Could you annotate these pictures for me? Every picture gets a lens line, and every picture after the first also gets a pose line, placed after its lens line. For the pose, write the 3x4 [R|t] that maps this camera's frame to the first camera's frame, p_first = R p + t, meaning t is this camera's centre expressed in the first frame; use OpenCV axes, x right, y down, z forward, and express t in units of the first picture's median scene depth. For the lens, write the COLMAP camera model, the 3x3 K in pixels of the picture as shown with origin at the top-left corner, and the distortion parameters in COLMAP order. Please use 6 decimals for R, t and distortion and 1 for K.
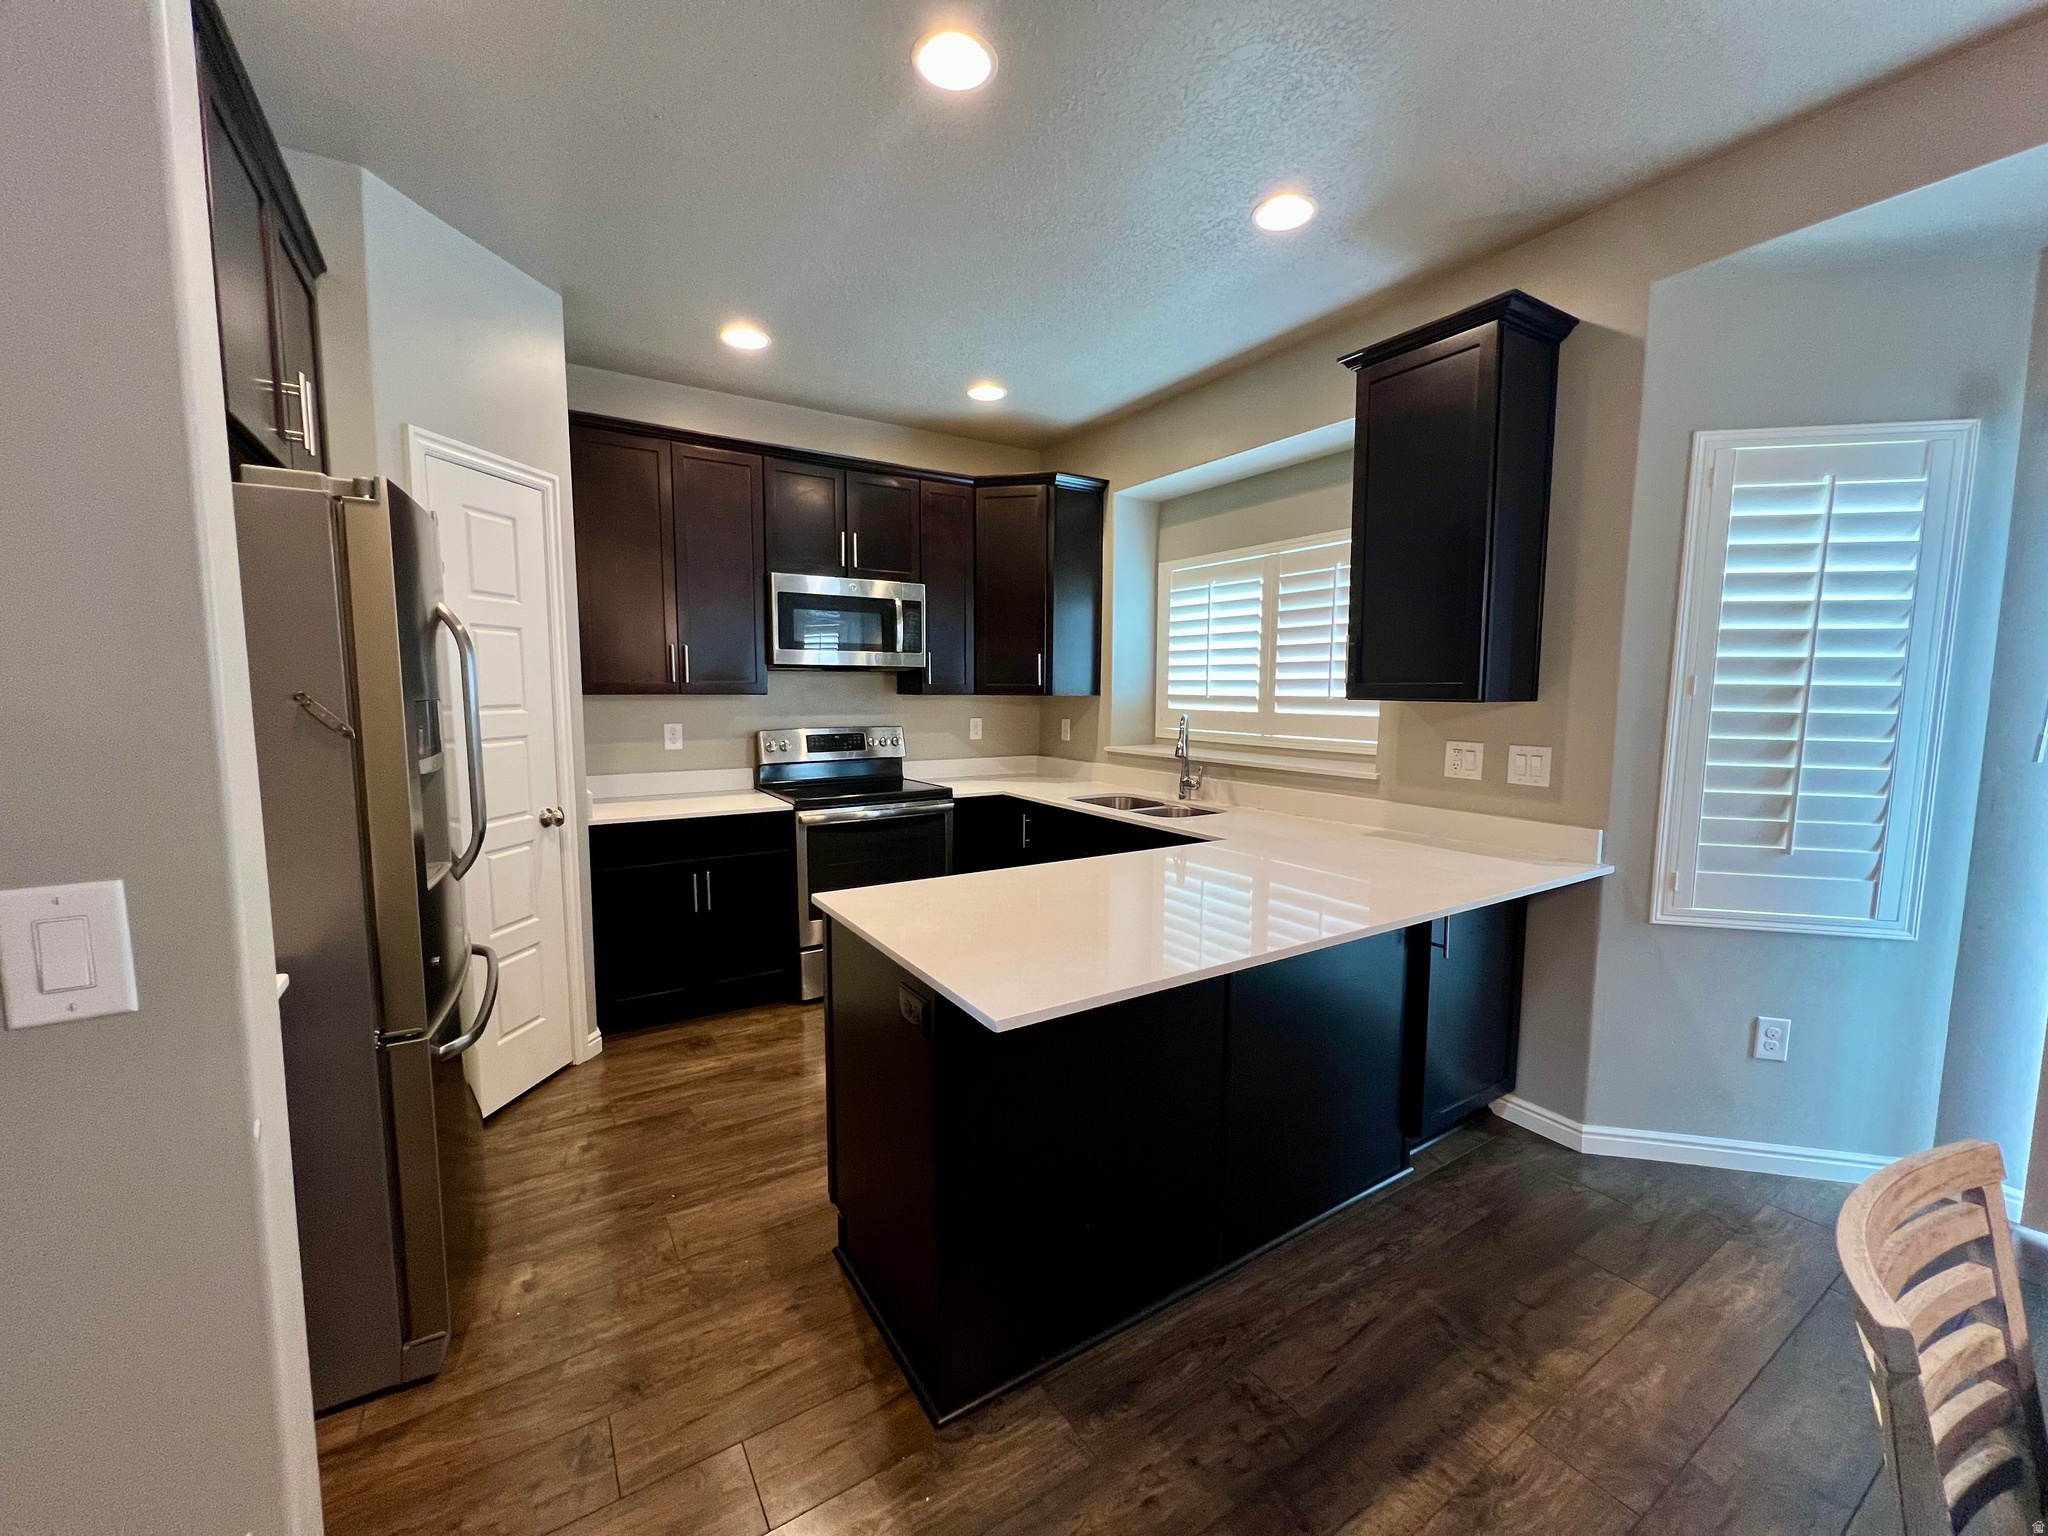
lens RADIAL K [[819.9, 0, 1028.7], [0, 819.9, 772.2], [0, 0, 1]] dist [-0.000036, -0.000329]
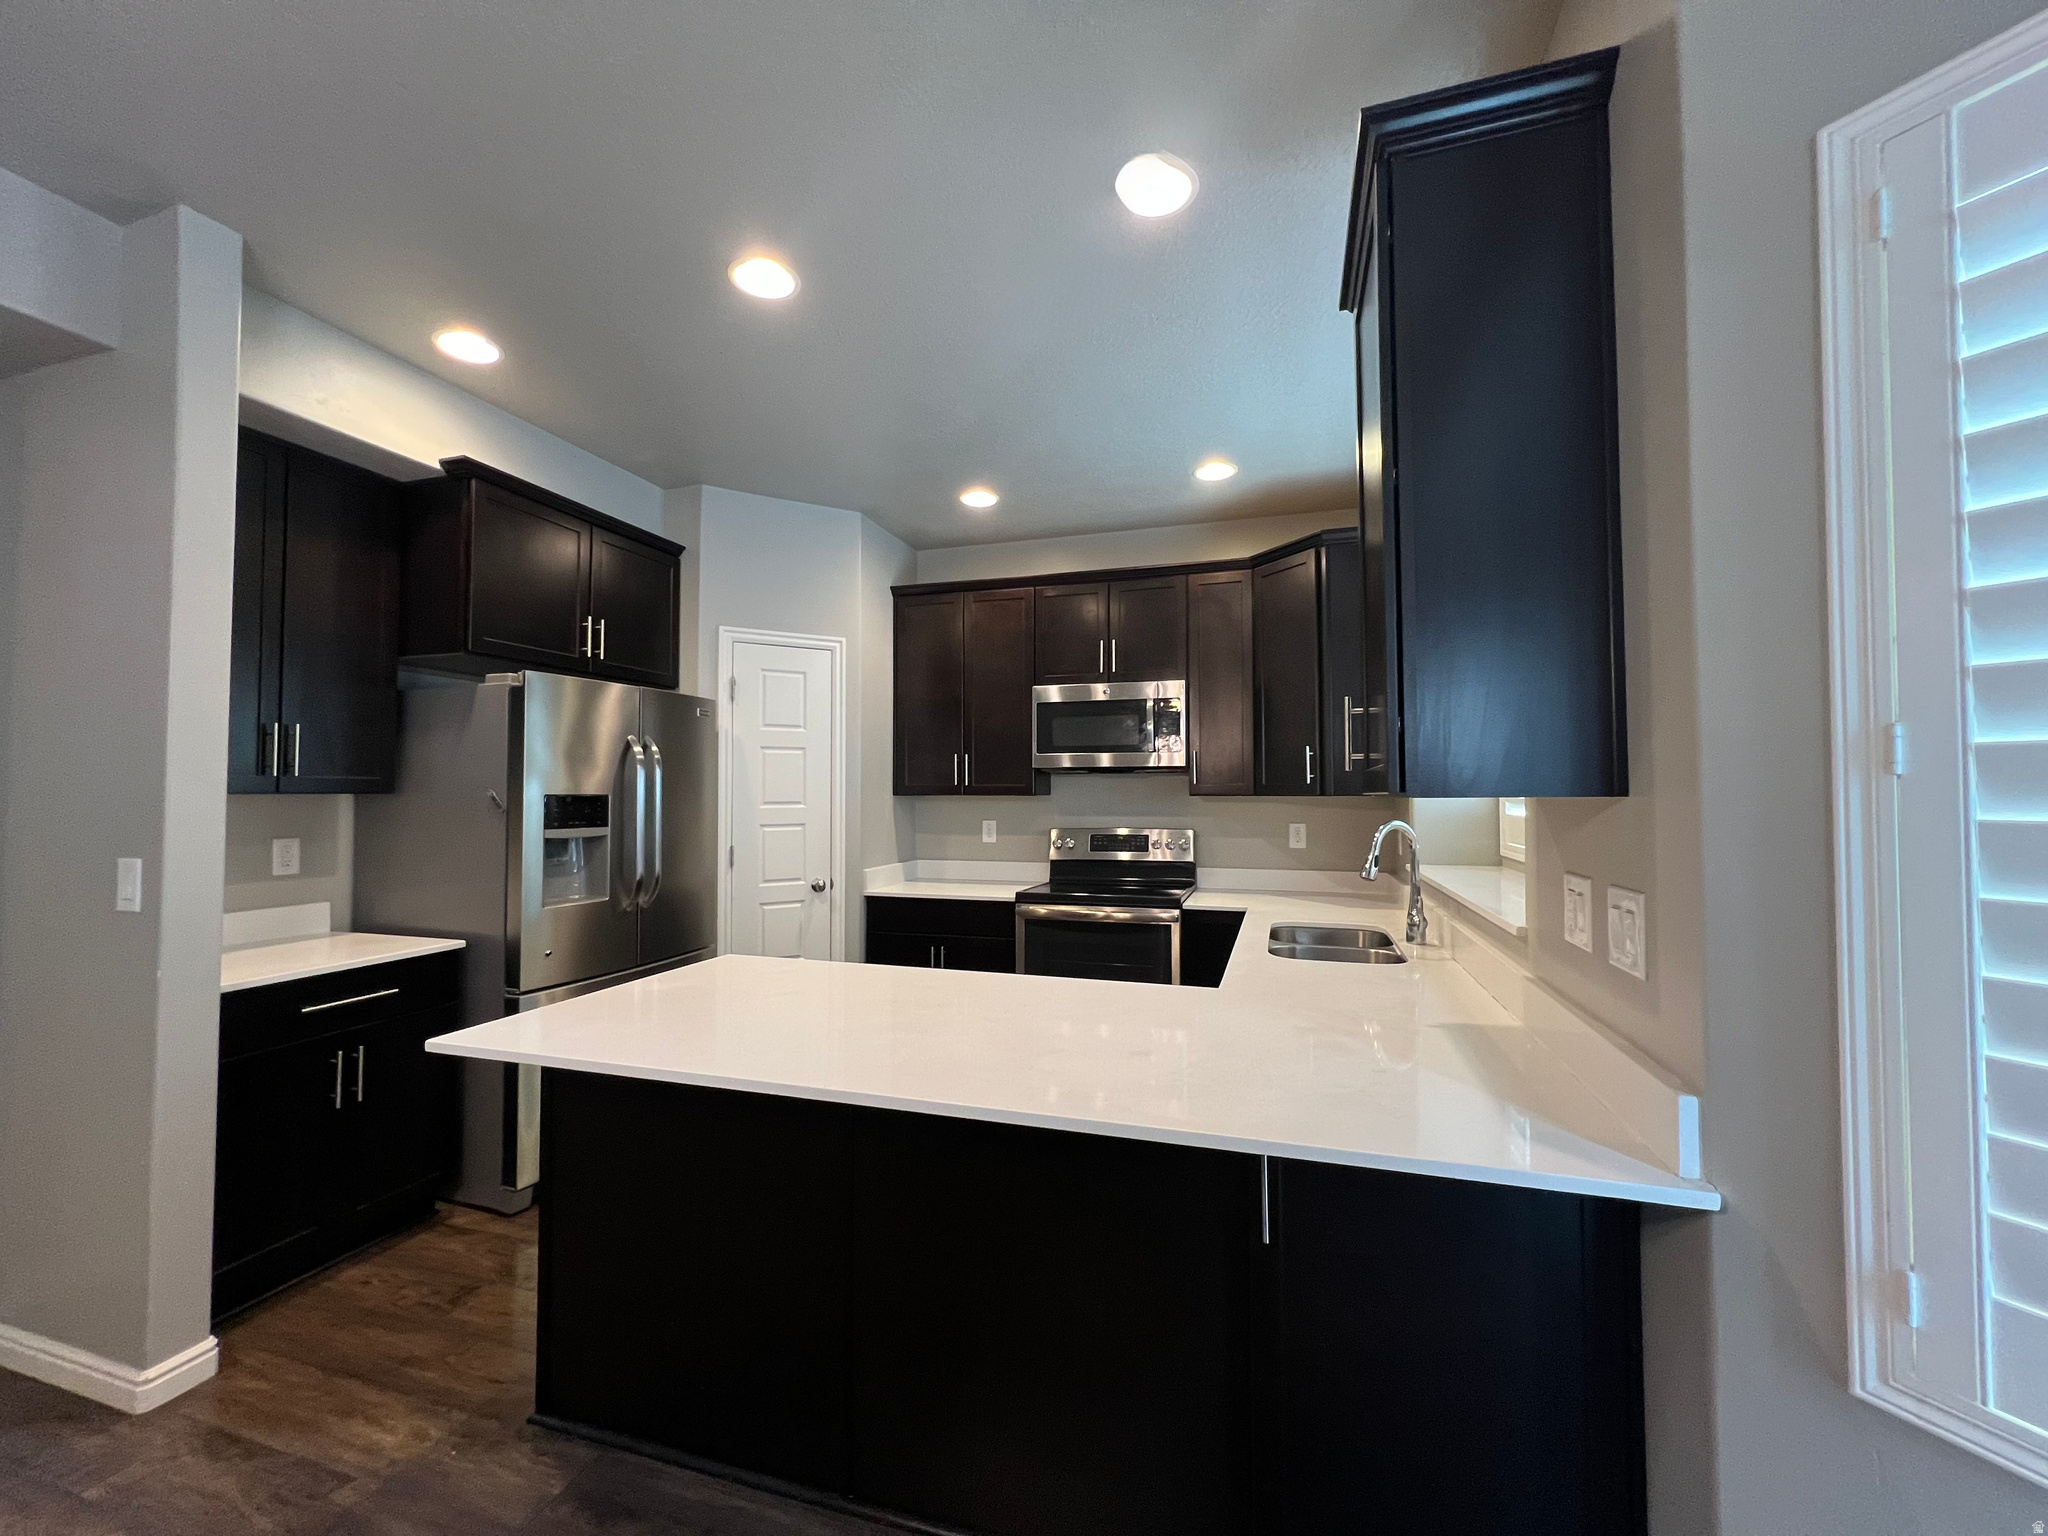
lens RADIAL K [[819.9, 0, 1028.7], [0, 819.9, 772.2], [0, 0, 1]] dist [-0.000036, -0.000329]
pose [[0.643281, -0.026401, -0.765174, 0.547552], [-0.074154, 0.992558, -0.096588, -0.019495], [0.762030, 0.118874, 0.636537, 0.304884]]
